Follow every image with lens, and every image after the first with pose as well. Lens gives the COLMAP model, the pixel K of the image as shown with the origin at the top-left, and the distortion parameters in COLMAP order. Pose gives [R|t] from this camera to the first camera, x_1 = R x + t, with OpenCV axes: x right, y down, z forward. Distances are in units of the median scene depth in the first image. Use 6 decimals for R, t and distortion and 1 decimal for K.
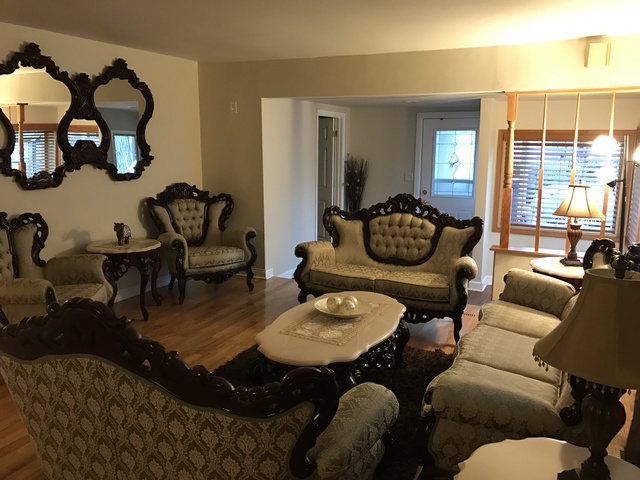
lens RADIAL K [[531.7, 0, 316.7], [0, 531.7, 240.2], [0, 0, 1]] dist [0.041301, -0.053050]
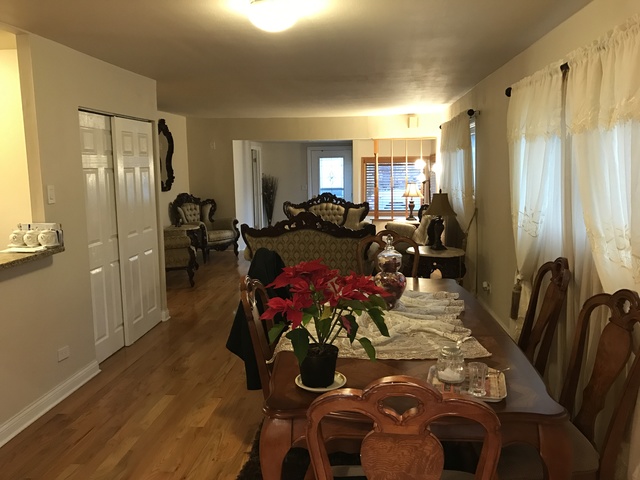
lens RADIAL K [[531.7, 0, 322.2], [0, 531.7, 239.4], [0, 0, 1]] dist [0.041301, -0.053050]
pose [[0.938617, -0.069194, 0.337949, -0.477464], [0.083977, 0.996037, -0.029304, 0.126914], [-0.334582, 0.055885, 0.940708, -0.714449]]
